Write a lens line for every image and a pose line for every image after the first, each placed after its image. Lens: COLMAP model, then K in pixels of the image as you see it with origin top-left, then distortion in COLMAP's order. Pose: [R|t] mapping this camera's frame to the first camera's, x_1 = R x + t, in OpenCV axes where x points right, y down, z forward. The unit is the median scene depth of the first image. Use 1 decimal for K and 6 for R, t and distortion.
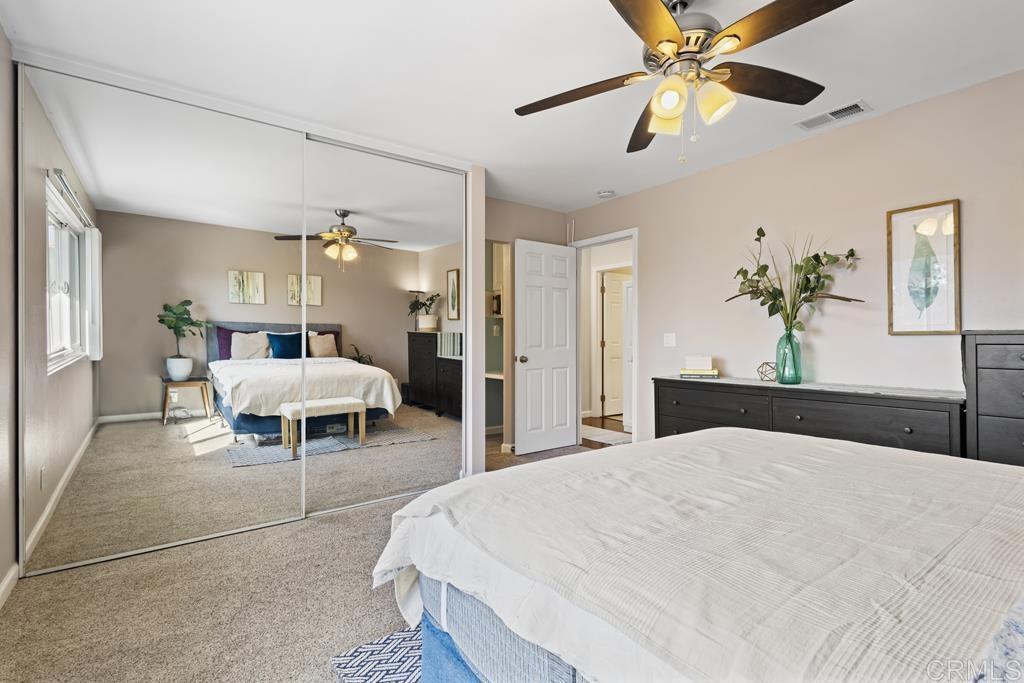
lens RADIAL K [[483.3, 0, 512.0], [0, 483.3, 341.5], [0, 0, 1]] dist [0.010619, -0.000953]
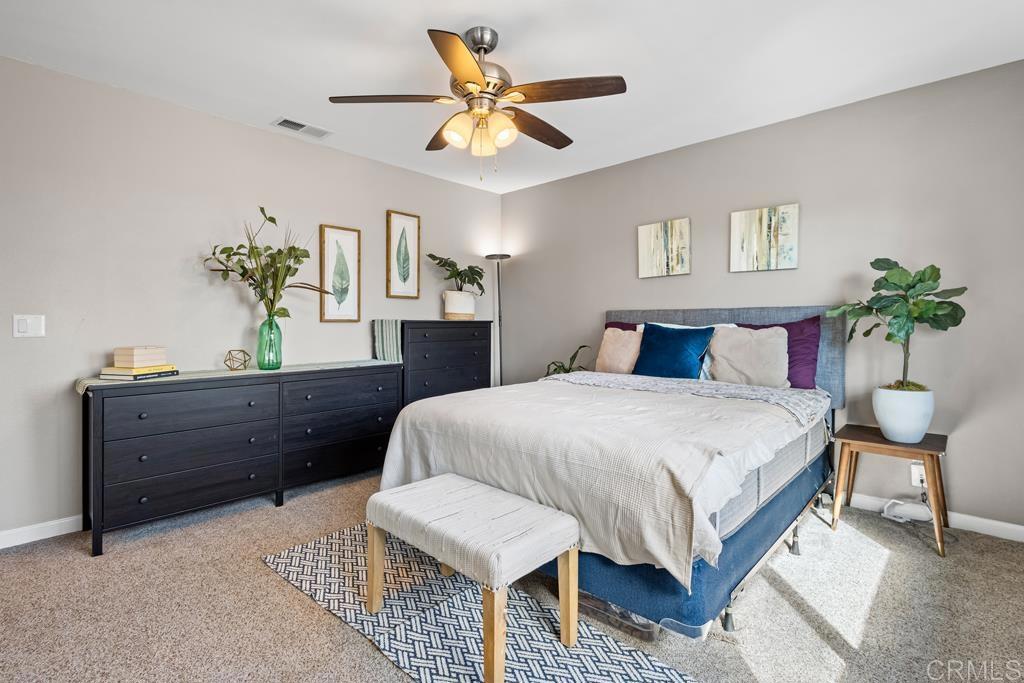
lens RADIAL K [[470.9, 0, 515.7], [0, 470.9, 334.7], [0, 0, 1]] dist [-0.000875, -0.000404]
pose [[-0.181418, -0.024900, 0.983091, -0.516765], [-0.002332, 0.999687, 0.024890, -0.011714], [-0.983403, 0.002223, -0.181420, 0.716016]]
